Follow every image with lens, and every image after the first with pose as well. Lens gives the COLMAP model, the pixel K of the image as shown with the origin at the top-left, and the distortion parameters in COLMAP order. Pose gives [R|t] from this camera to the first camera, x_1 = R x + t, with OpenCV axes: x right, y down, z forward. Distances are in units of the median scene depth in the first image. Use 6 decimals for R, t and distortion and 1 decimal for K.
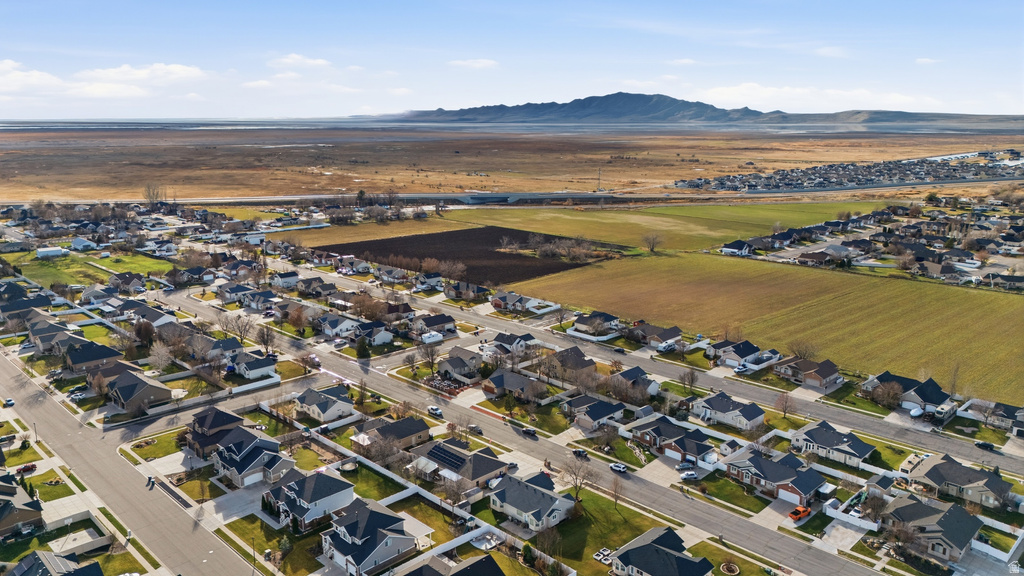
lens RADIAL K [[749.8, 0, 512.0], [0, 749.8, 288.0], [0, 0, 1]] dist [0.086690, -0.087721]
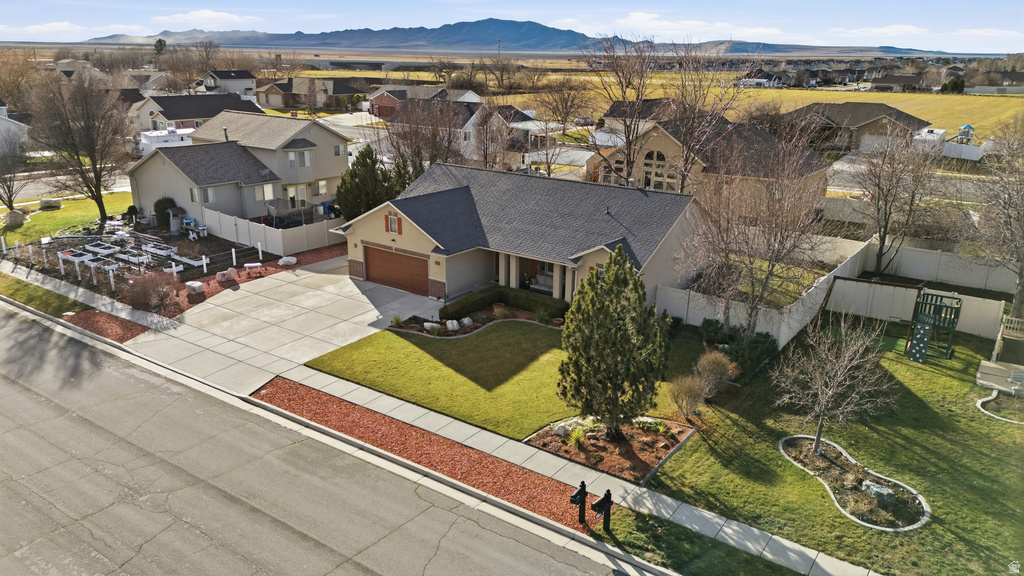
lens RADIAL K [[749.8, 0, 512.0], [0, 749.8, 288.0], [0, 0, 1]] dist [0.086690, -0.087721]
pose [[0.986069, -0.040369, 0.161366, -0.031654], [0.026582, 0.995879, 0.086704, 0.125596], [-0.164202, -0.081207, 0.983078, 0.832498]]
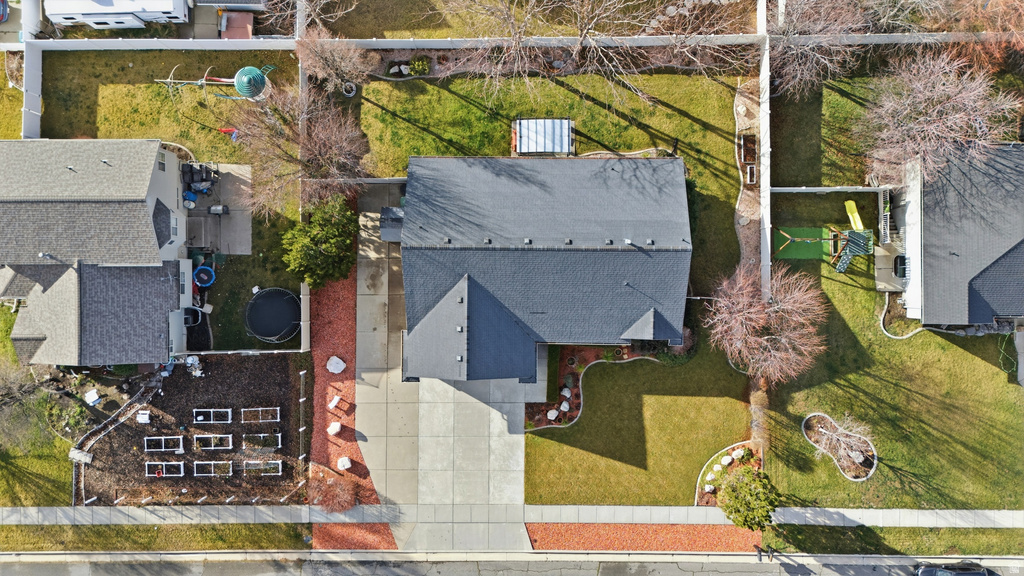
lens RADIAL K [[749.8, 0, 512.0], [0, 749.8, 288.0], [0, 0, 1]] dist [0.086690, -0.087721]
pose [[0.700858, -0.713050, -0.018947, -0.002989], [0.181089, 0.152175, 0.971622, -0.062402], [-0.689932, -0.684400, 0.235778, 0.959826]]
